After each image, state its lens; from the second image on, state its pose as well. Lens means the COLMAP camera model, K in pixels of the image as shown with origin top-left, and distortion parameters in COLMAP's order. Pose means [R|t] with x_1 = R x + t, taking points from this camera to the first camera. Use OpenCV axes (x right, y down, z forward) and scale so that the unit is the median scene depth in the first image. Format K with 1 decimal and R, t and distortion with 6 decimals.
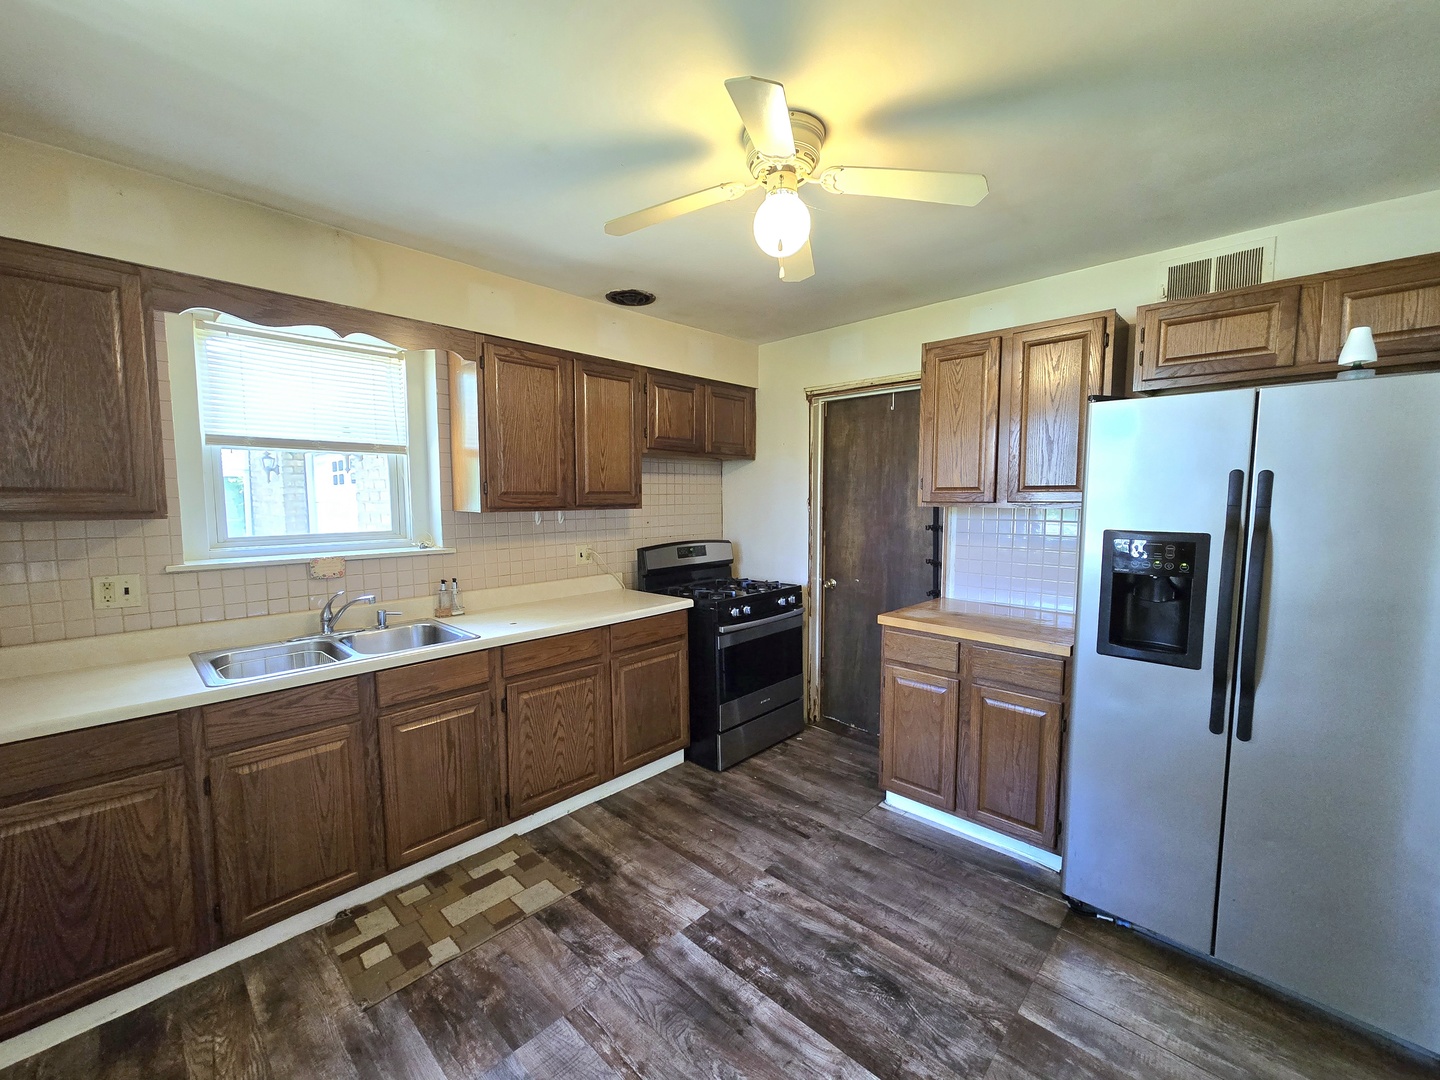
lens RADIAL K [[591.6, 0, 710.4], [0, 591.6, 542.7], [0, 0, 1]] dist [-0.003234, 0.002101]
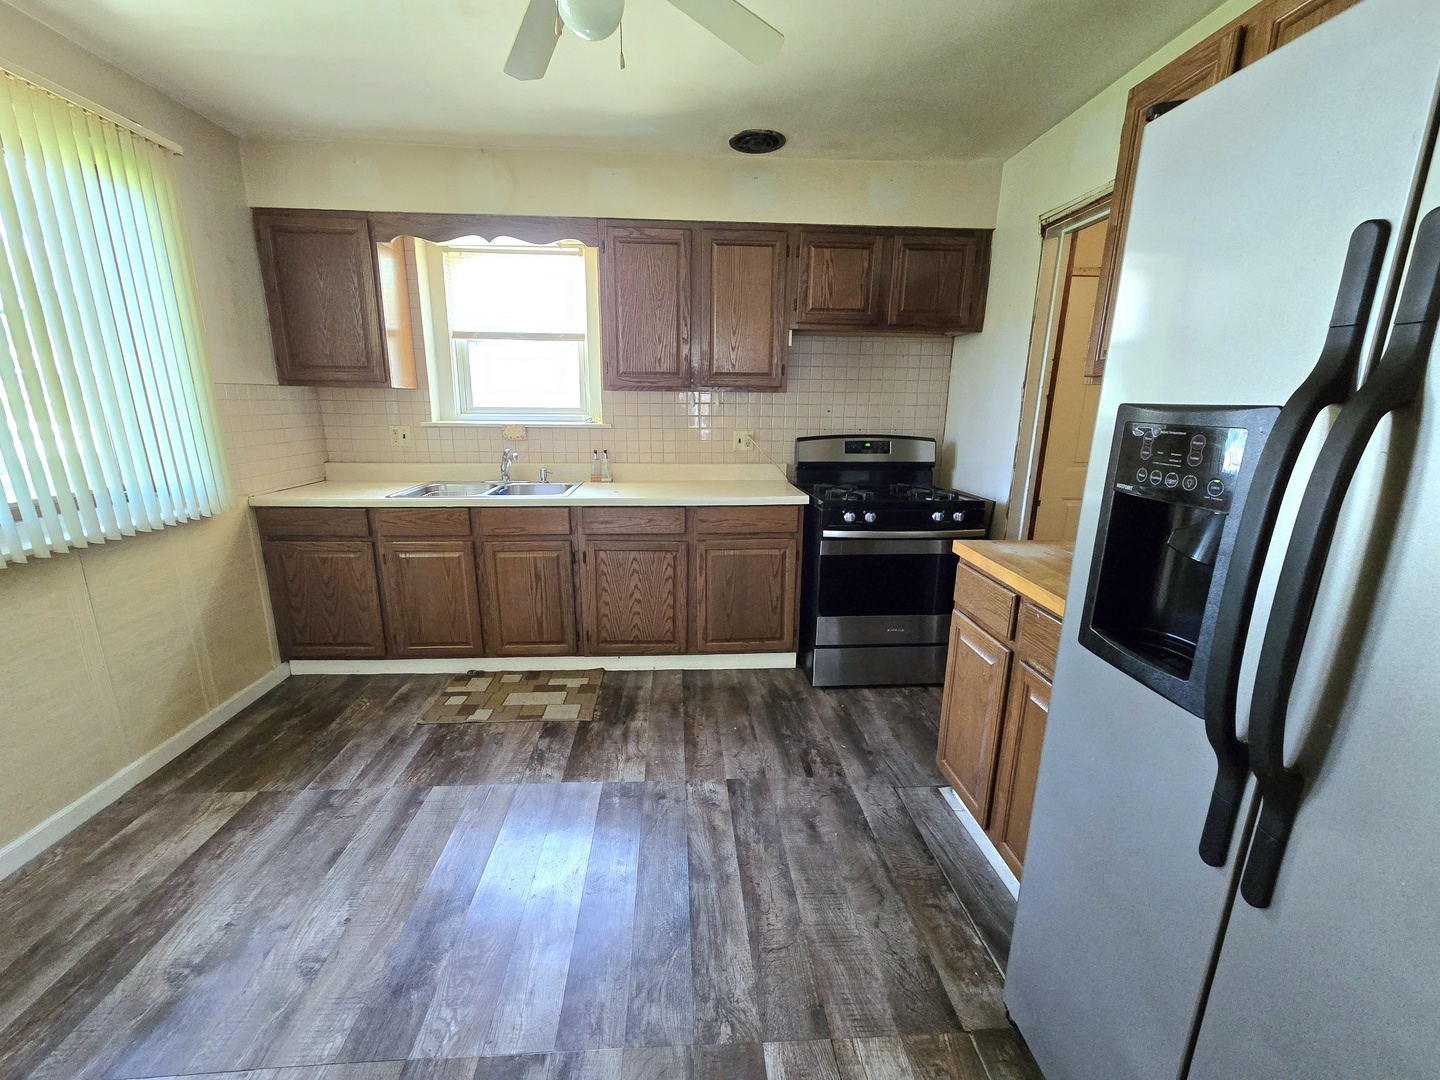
lens RADIAL K [[591.6, 0, 712.5], [0, 591.6, 545.1], [0, 0, 1]] dist [-0.003234, 0.002101]
pose [[0.734531, 0.171484, -0.656549, 0.660057], [-0.067071, 0.981151, 0.181229, 0.023695], [0.675252, -0.089083, 0.732188, 0.348138]]
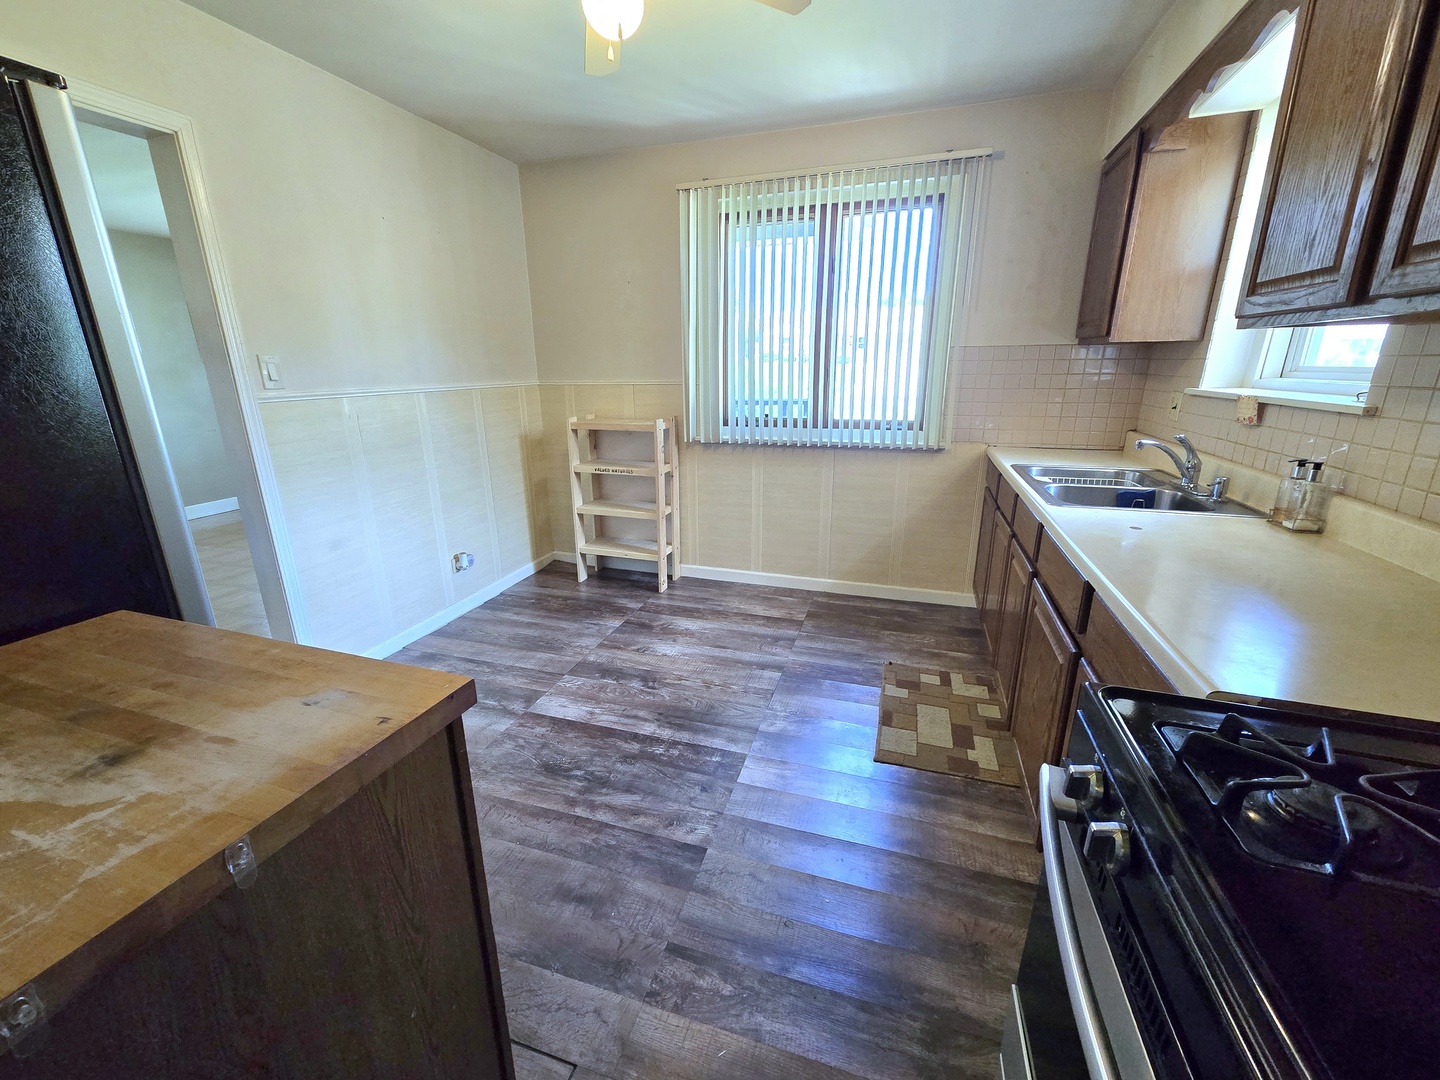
lens RADIAL K [[591.6, 0, 706.8], [0, 591.6, 542.0], [0, 0, 1]] dist [-0.003234, 0.002101]
pose [[-0.901941, 0.134370, -0.410424, 0.357948], [-0.023242, 0.933882, 0.356825, -0.061432], [0.431234, 0.331374, -0.839183, 1.565707]]
